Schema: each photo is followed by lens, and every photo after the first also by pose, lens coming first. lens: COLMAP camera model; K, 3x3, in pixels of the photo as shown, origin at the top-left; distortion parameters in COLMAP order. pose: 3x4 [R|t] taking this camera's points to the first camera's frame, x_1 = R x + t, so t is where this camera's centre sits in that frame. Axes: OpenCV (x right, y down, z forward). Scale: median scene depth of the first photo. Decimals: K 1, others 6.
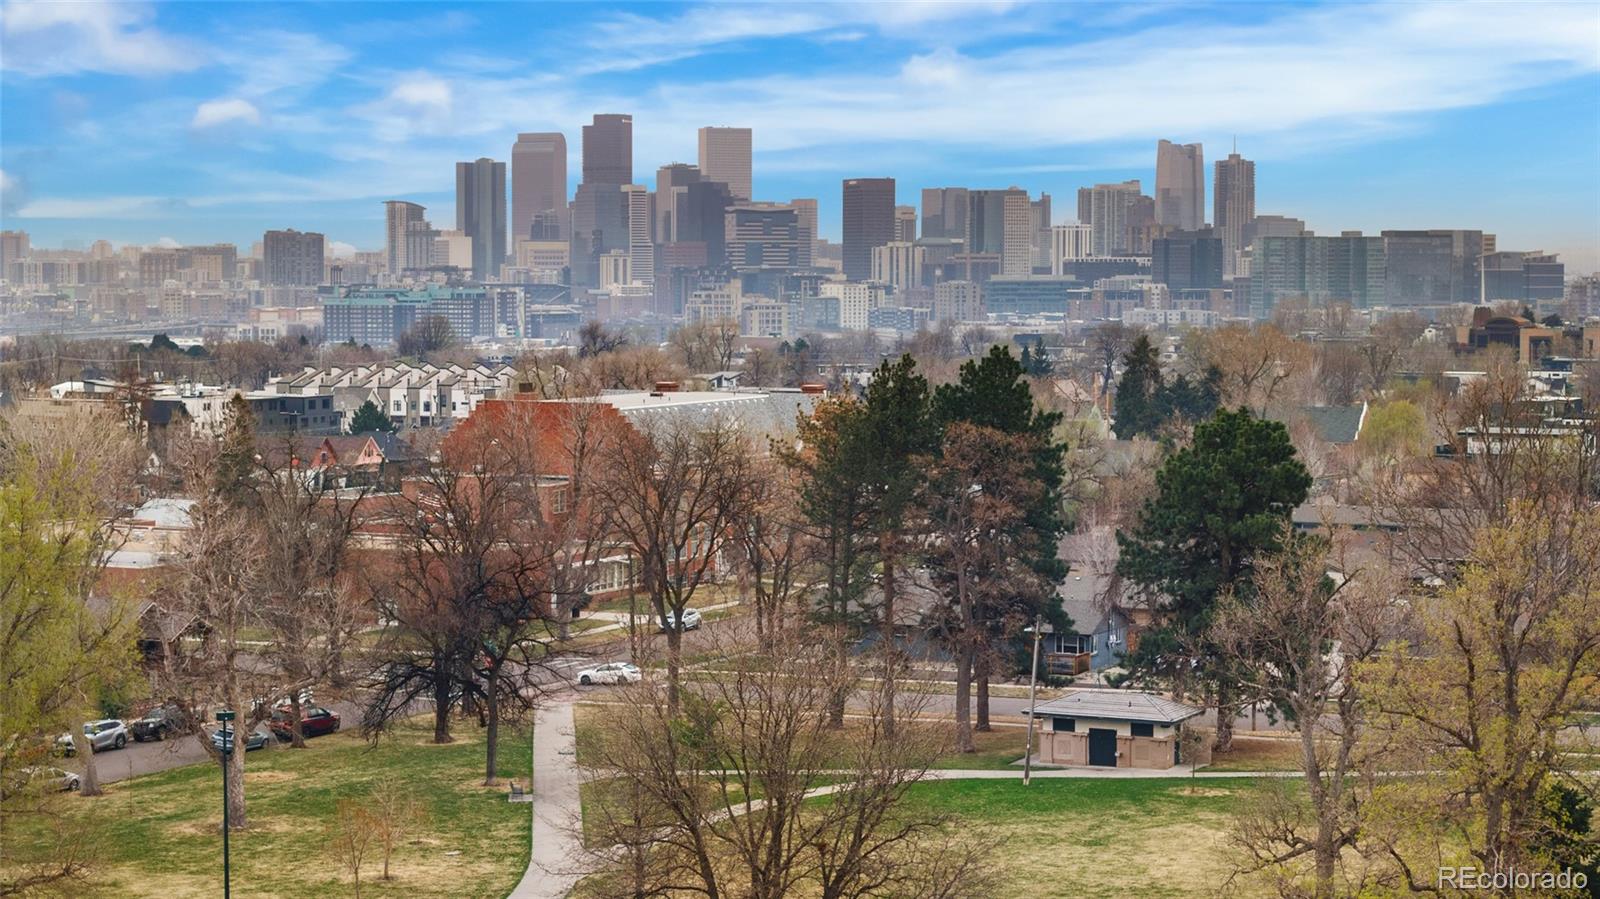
lens RADIAL K [[3077.0, 0, 802.9], [0, 3077.0, 444.3], [0, 0, 1]] dist [0.130002, 0.000000]
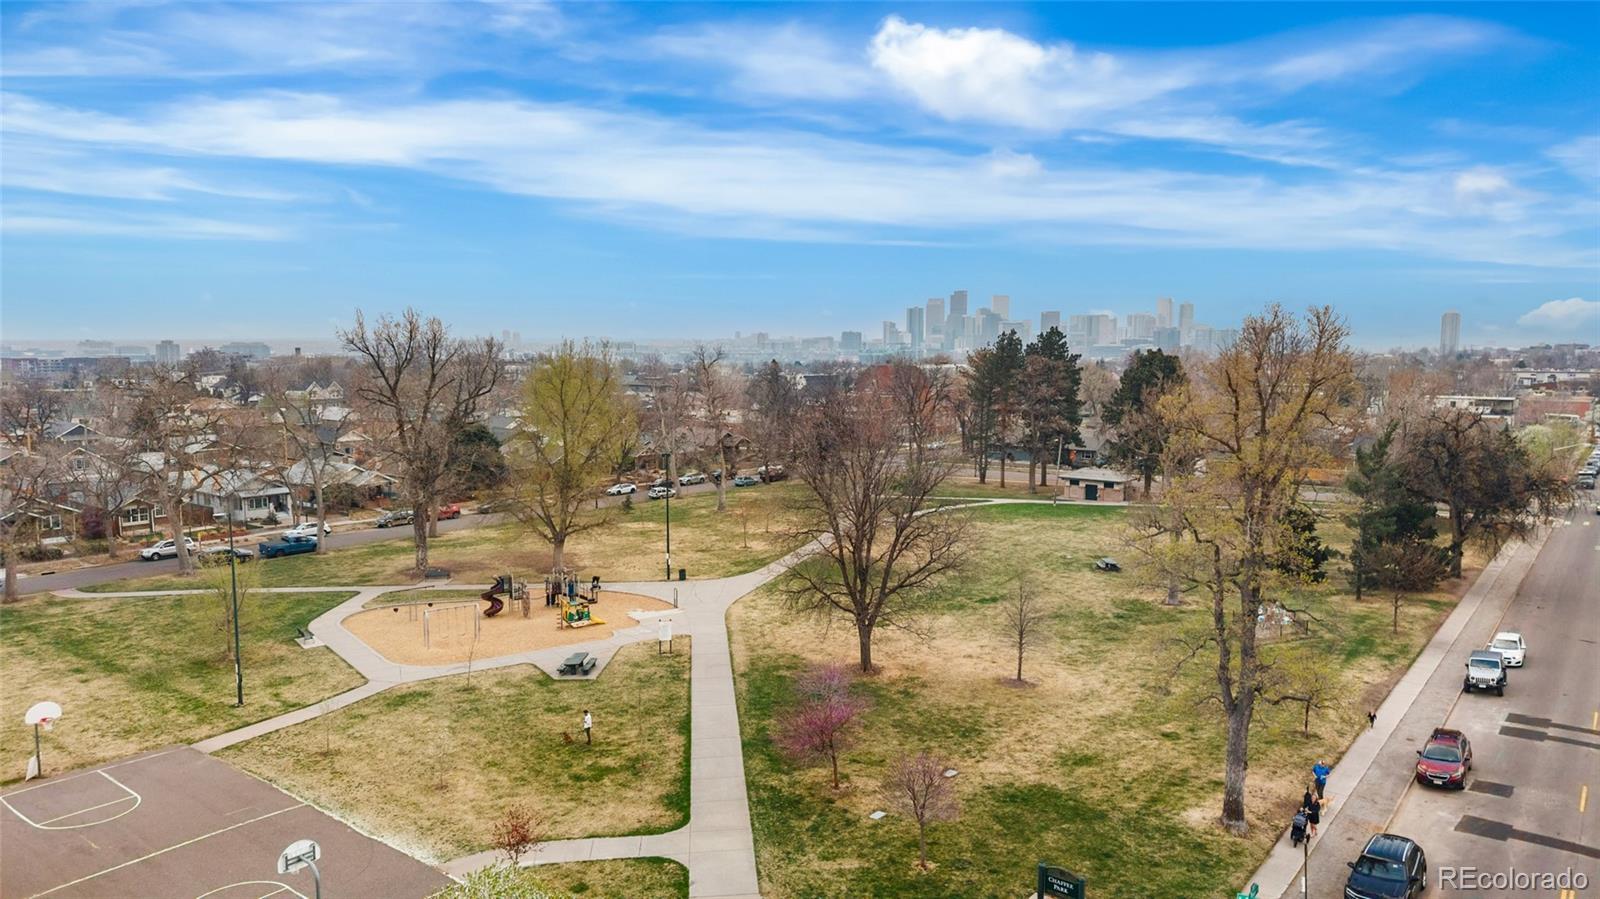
lens RADIAL K [[994.3, 0, 787.5], [0, 994.3, 456.1], [0, 0, 1]] dist [0.009147, -0.004875]
pose [[0.970532, 0.017716, -0.240320, 0.051438], [-0.006482, 0.998852, 0.047456, 0.034292], [0.240885, -0.044500, 0.969533, 0.199797]]
